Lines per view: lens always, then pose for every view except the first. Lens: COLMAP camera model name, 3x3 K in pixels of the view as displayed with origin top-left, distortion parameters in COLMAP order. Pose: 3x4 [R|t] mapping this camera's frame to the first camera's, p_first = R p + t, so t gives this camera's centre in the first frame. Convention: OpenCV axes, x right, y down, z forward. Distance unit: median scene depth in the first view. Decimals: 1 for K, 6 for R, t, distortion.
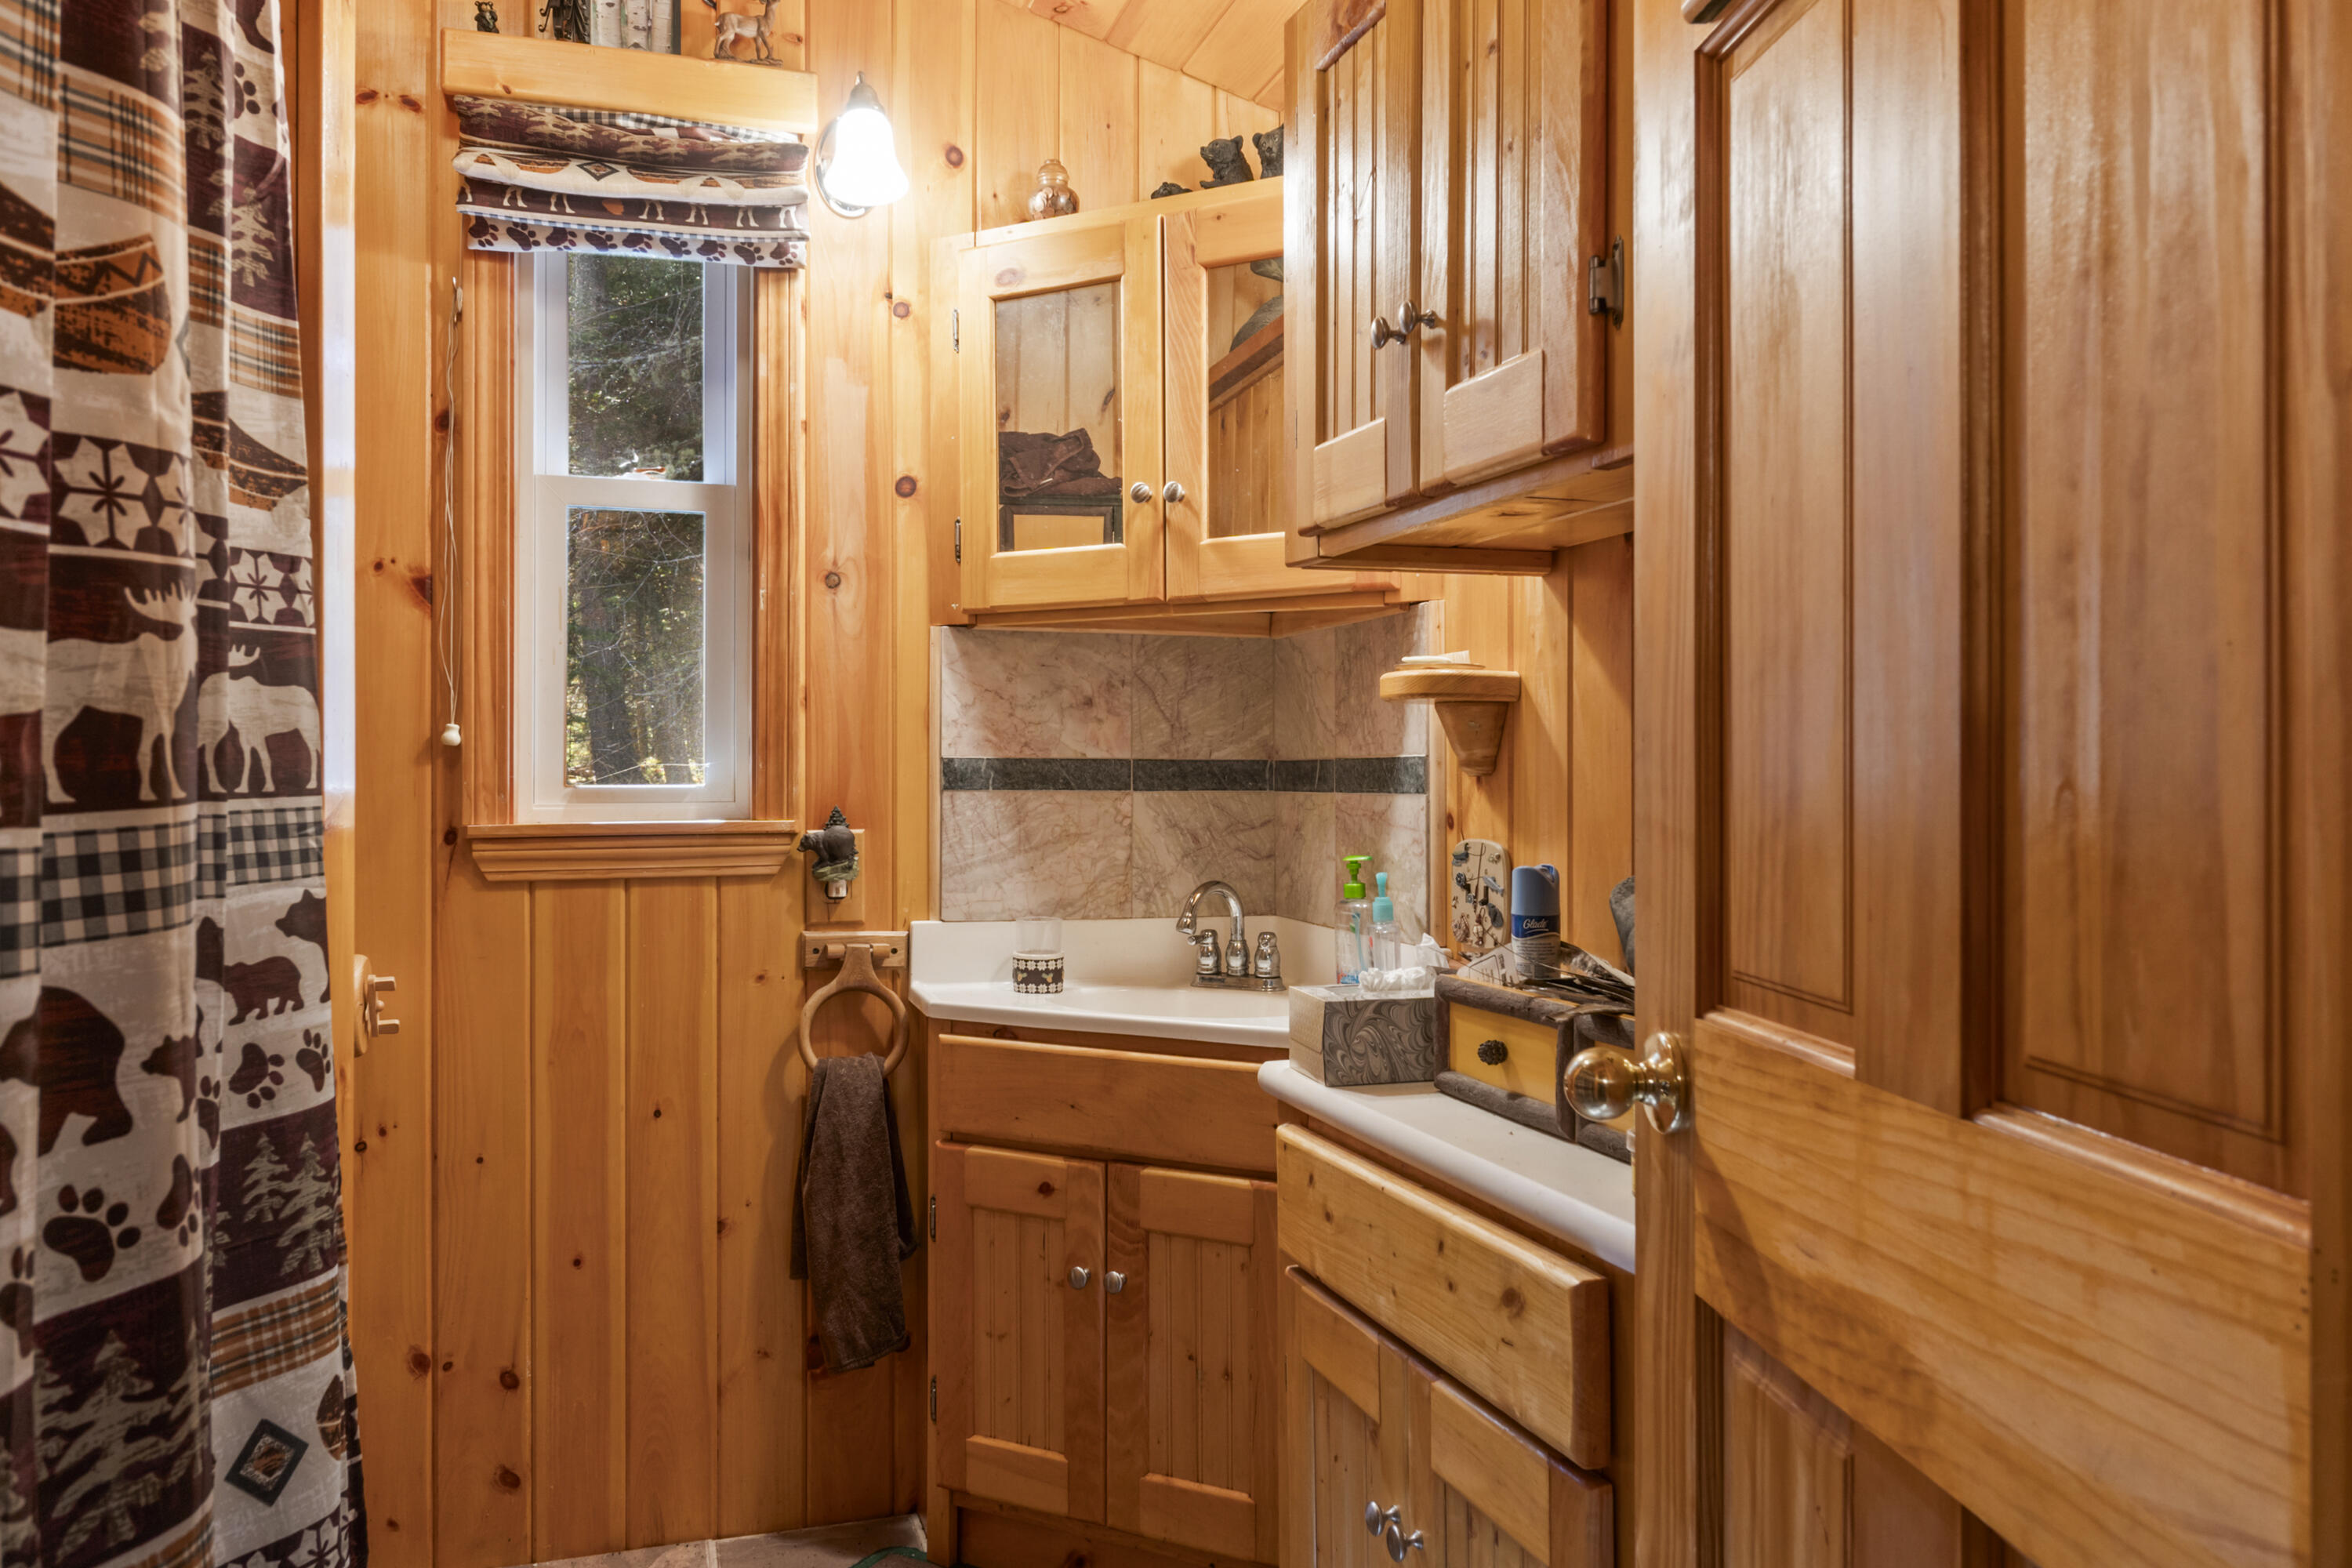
lens RADIAL K [[1652.6, 0, 1181.3], [0, 1652.6, 770.3], [0, 0, 1]] dist [-0.001347, -0.005578]
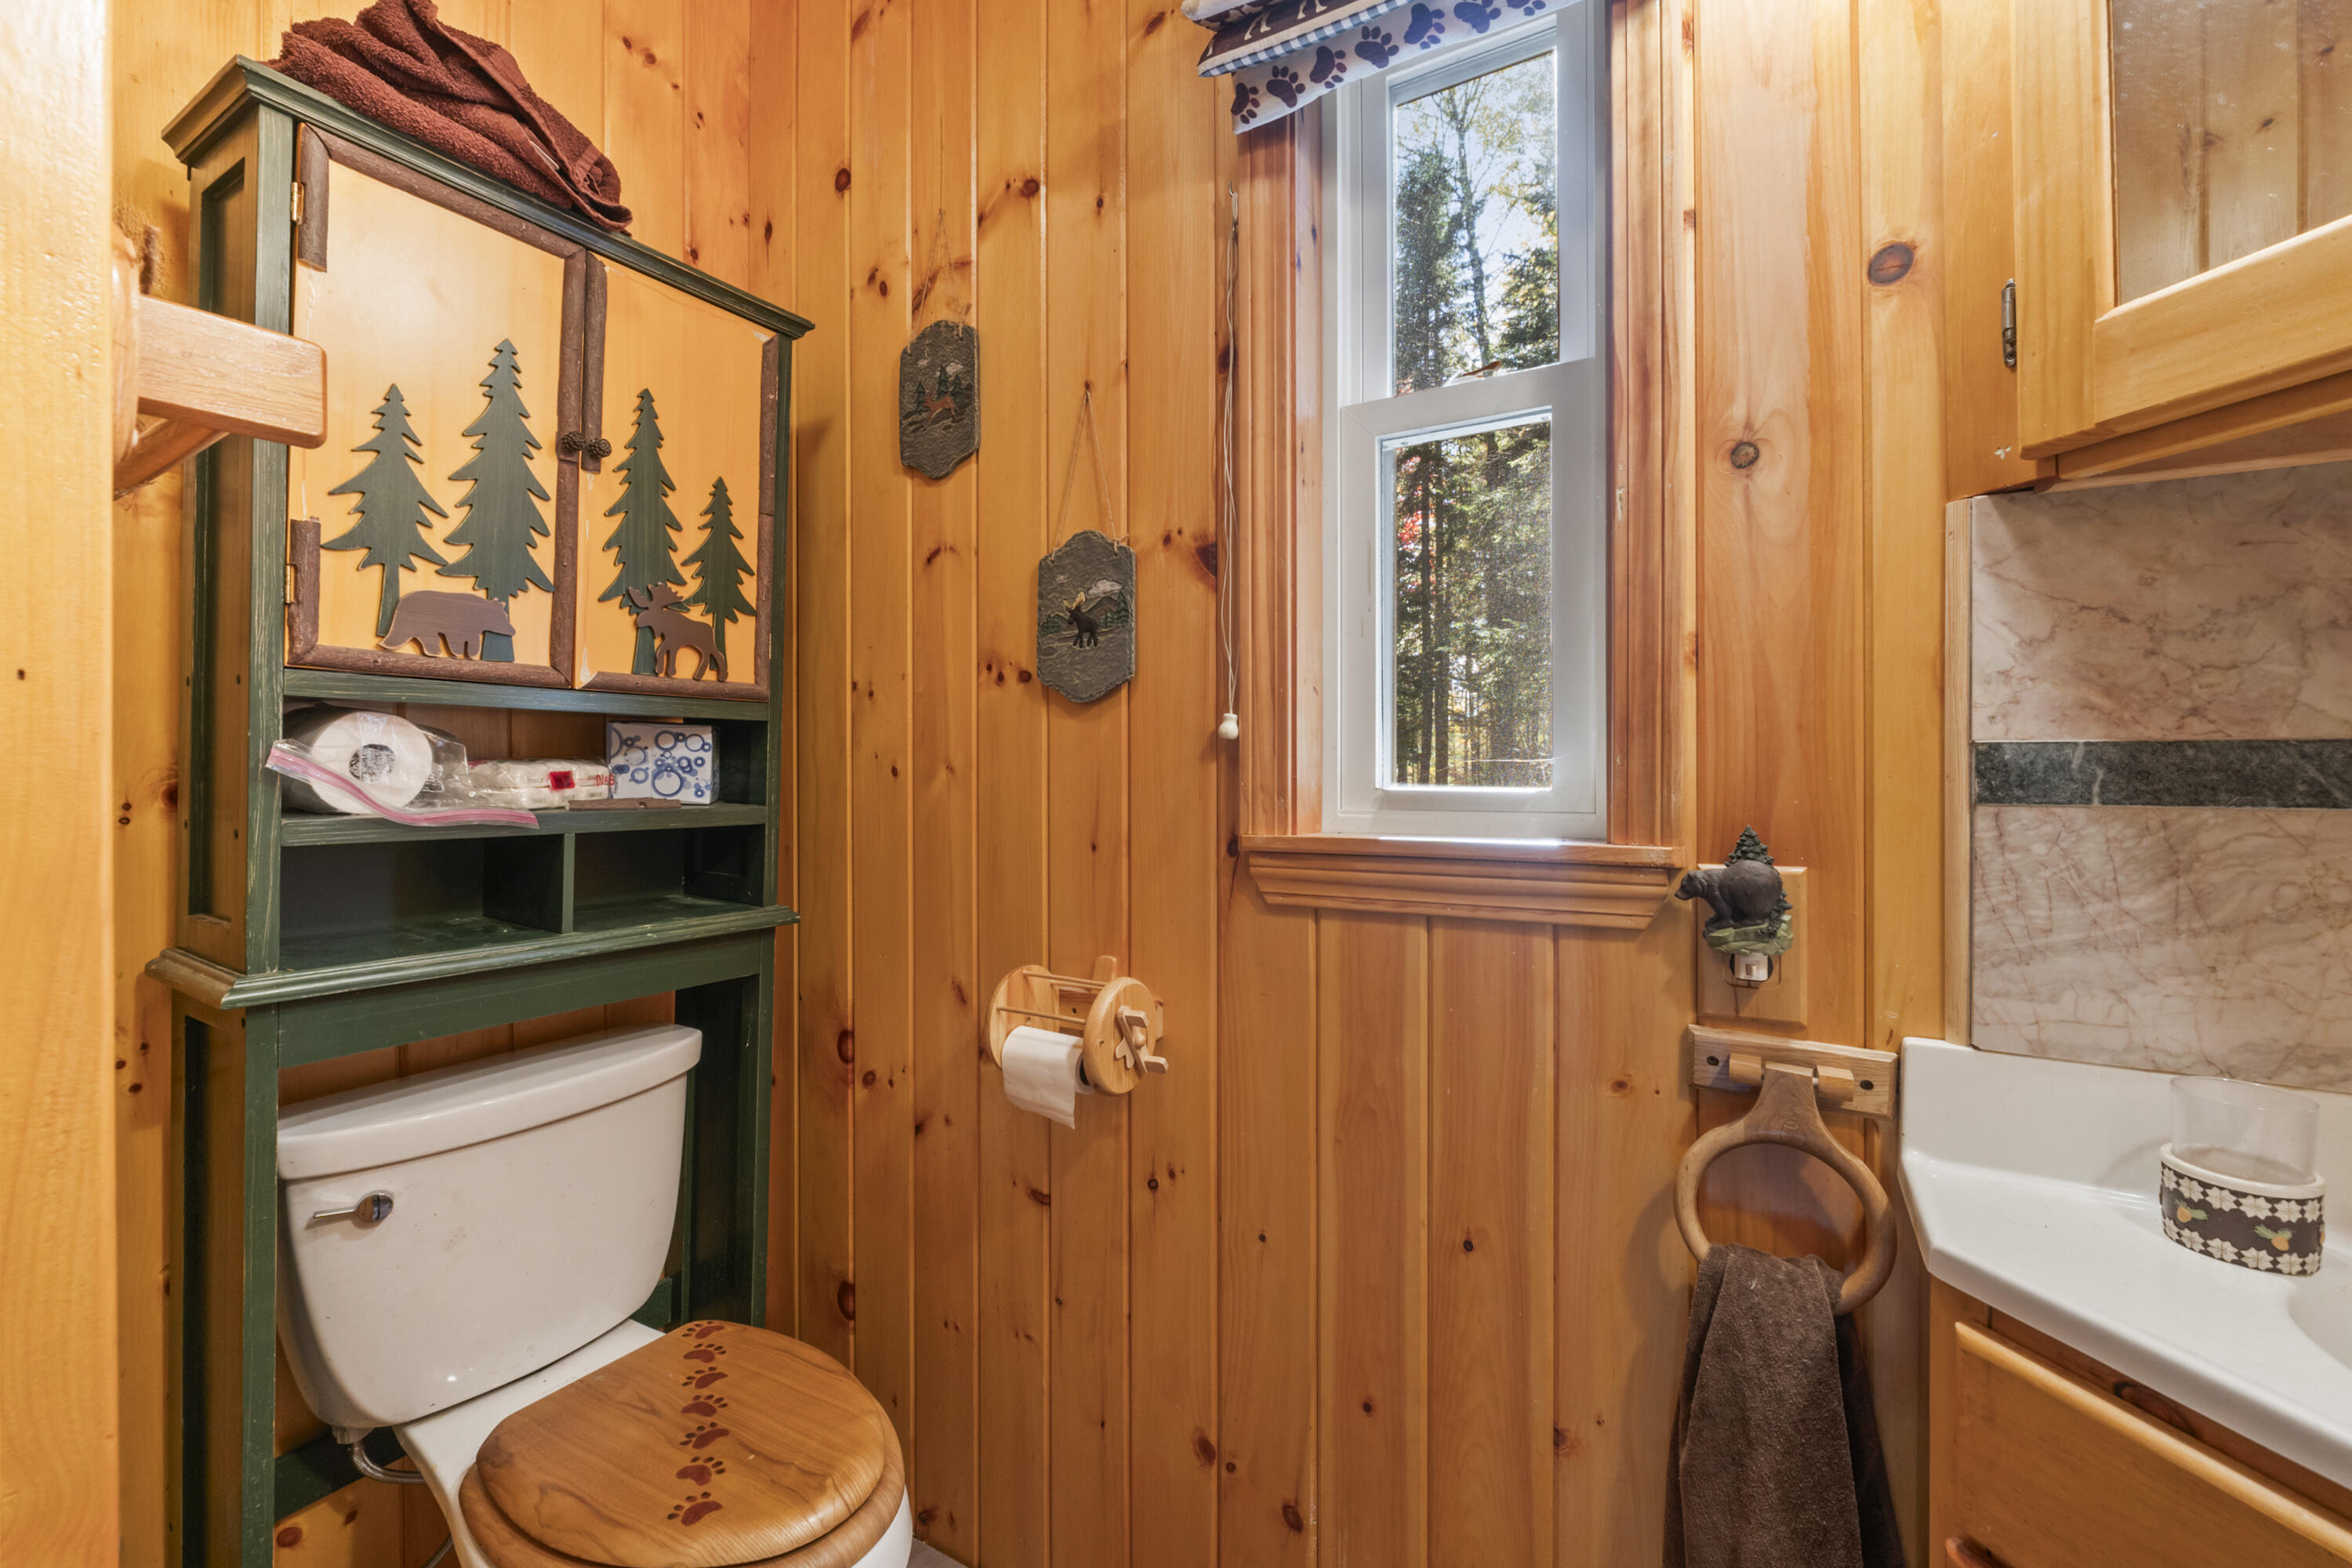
lens RADIAL K [[979.0, 0, 1175.7], [0, 979.0, 770.6], [0, 0, 1]] dist [-0.009918, 0.000724]
pose [[0.656281, -0.001194, -0.754516, -0.080432], [0.001883, 0.999998, 0.000056, 0.001002], [0.754515, -0.001457, 0.656282, 0.627116]]
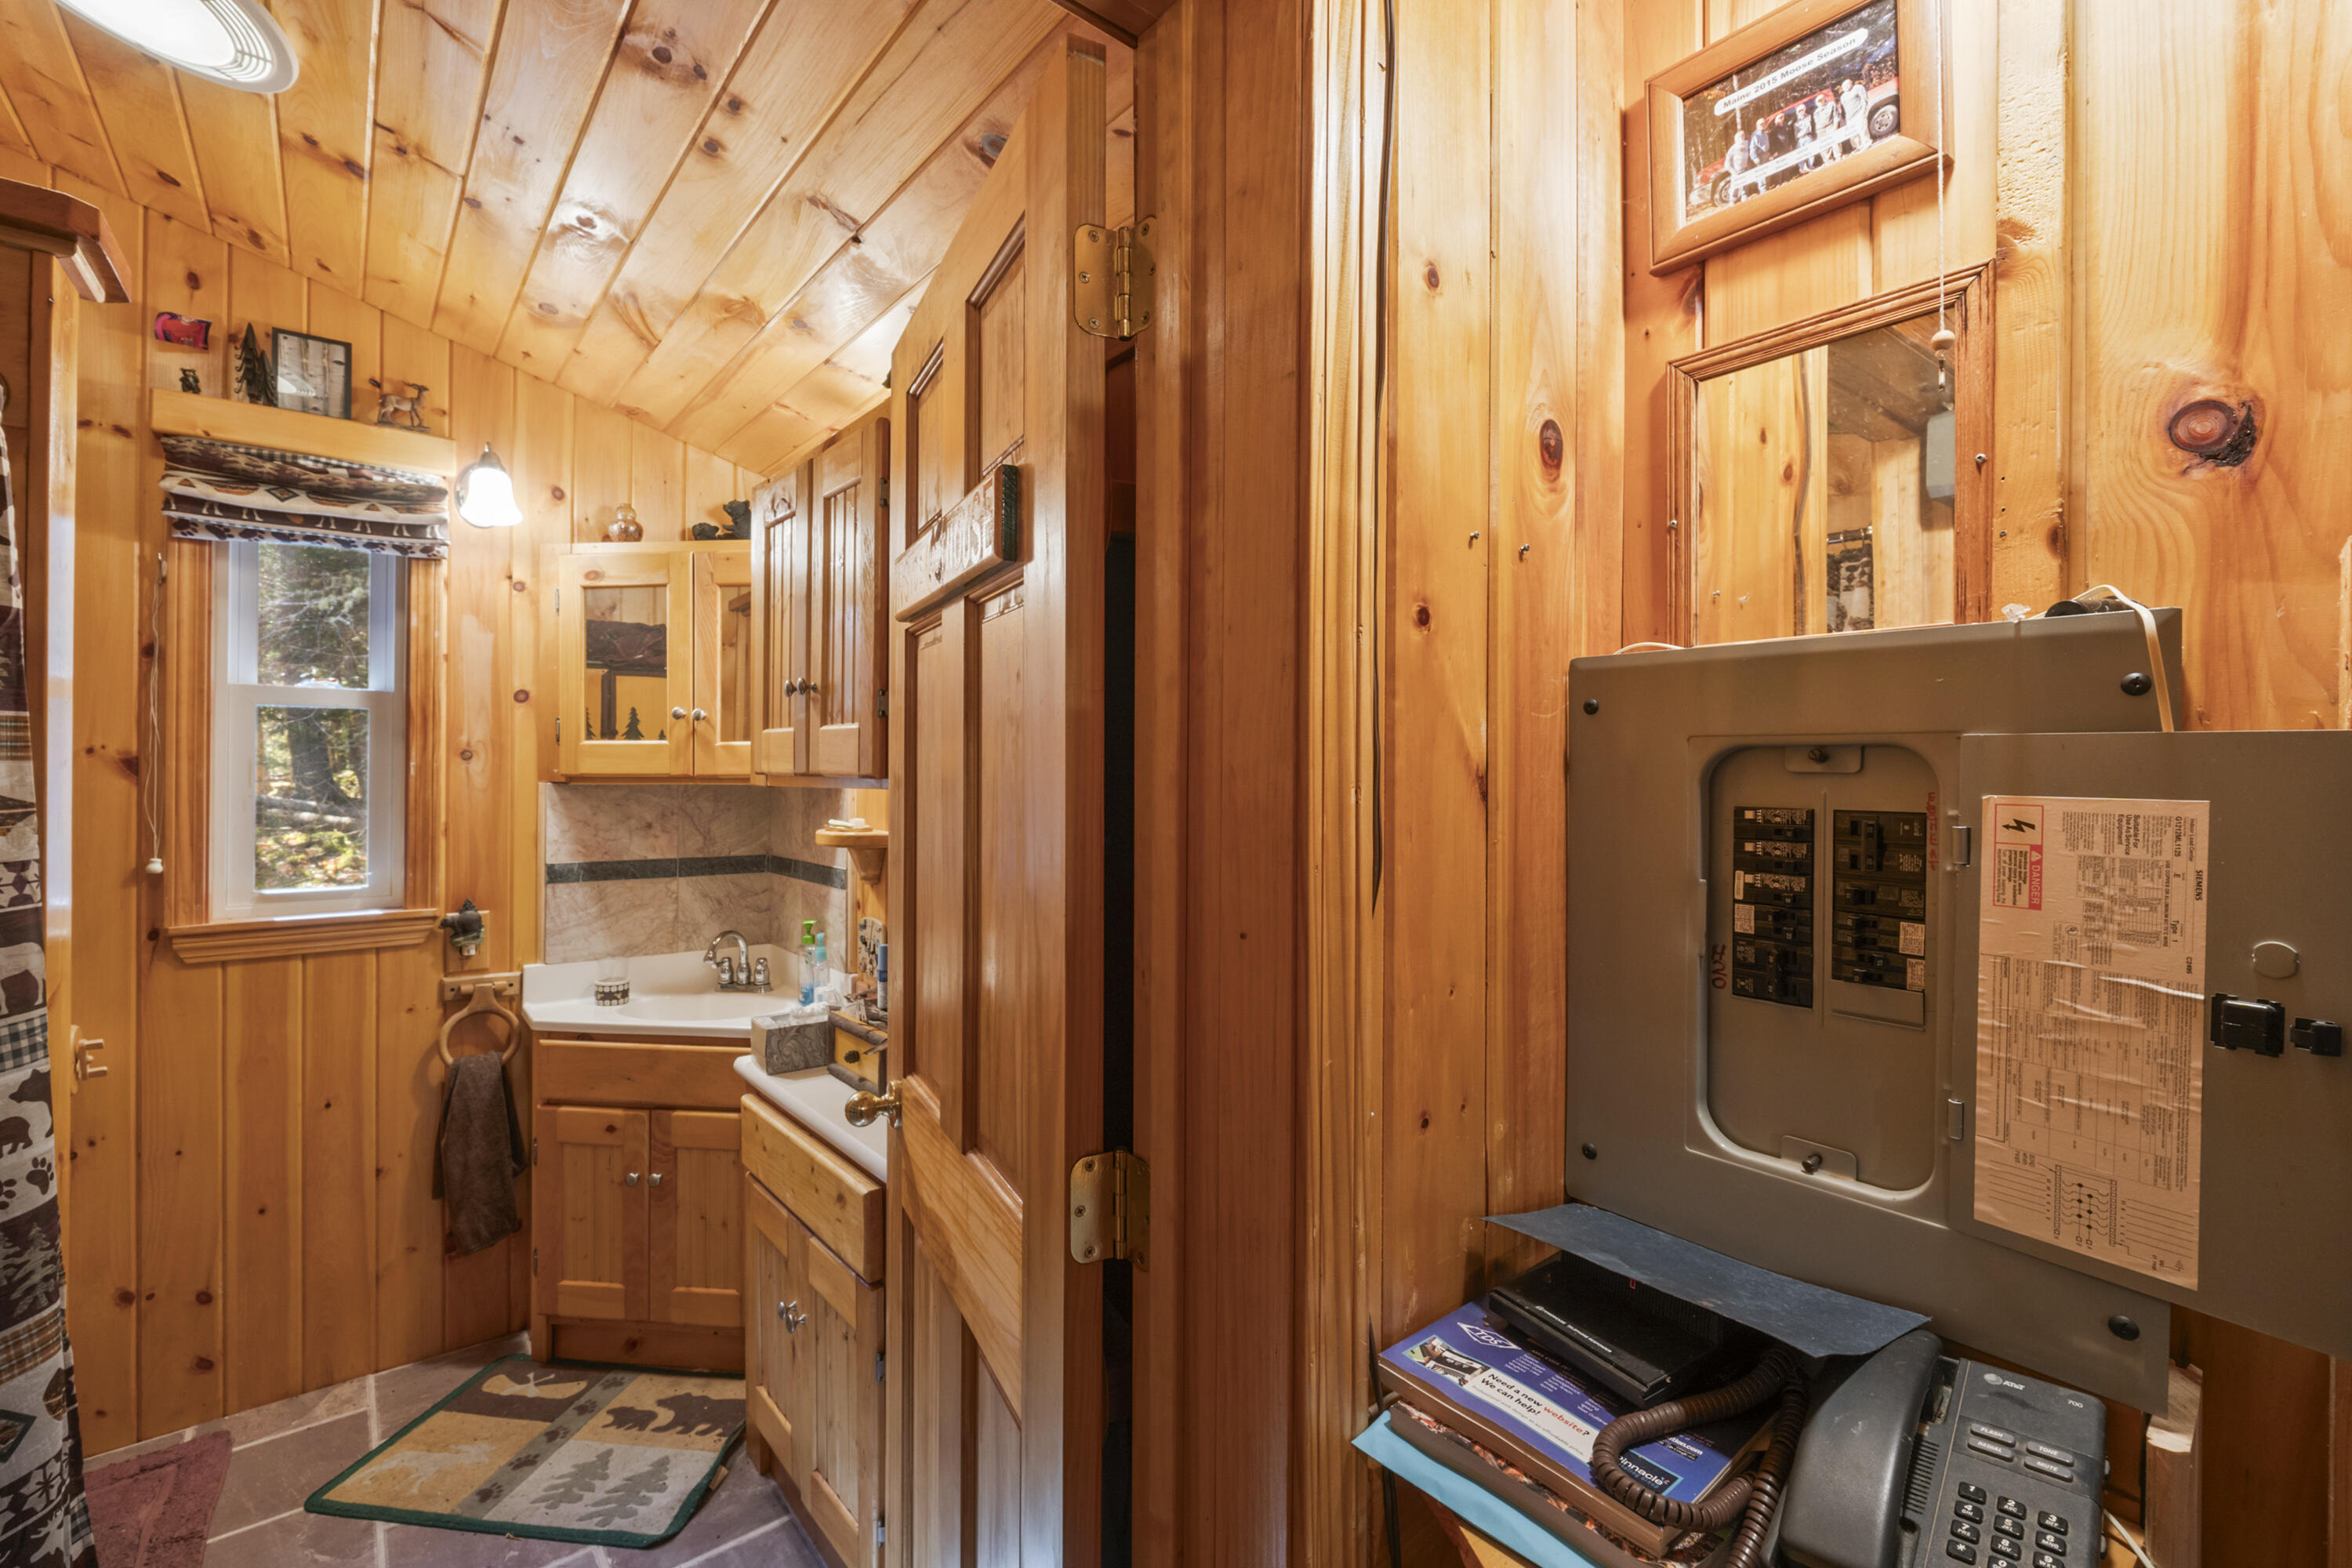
lens RADIAL K [[995.3, 0, 1175.8], [0, 995.3, 771.7], [0, 0, 1]] dist [-0.009781, 0.000620]
pose [[0.926632, 0.007093, 0.375903, 0.064744], [-0.007823, 0.999969, 0.000416, -0.108215], [-0.375888, -0.003326, 0.926659, -0.142383]]
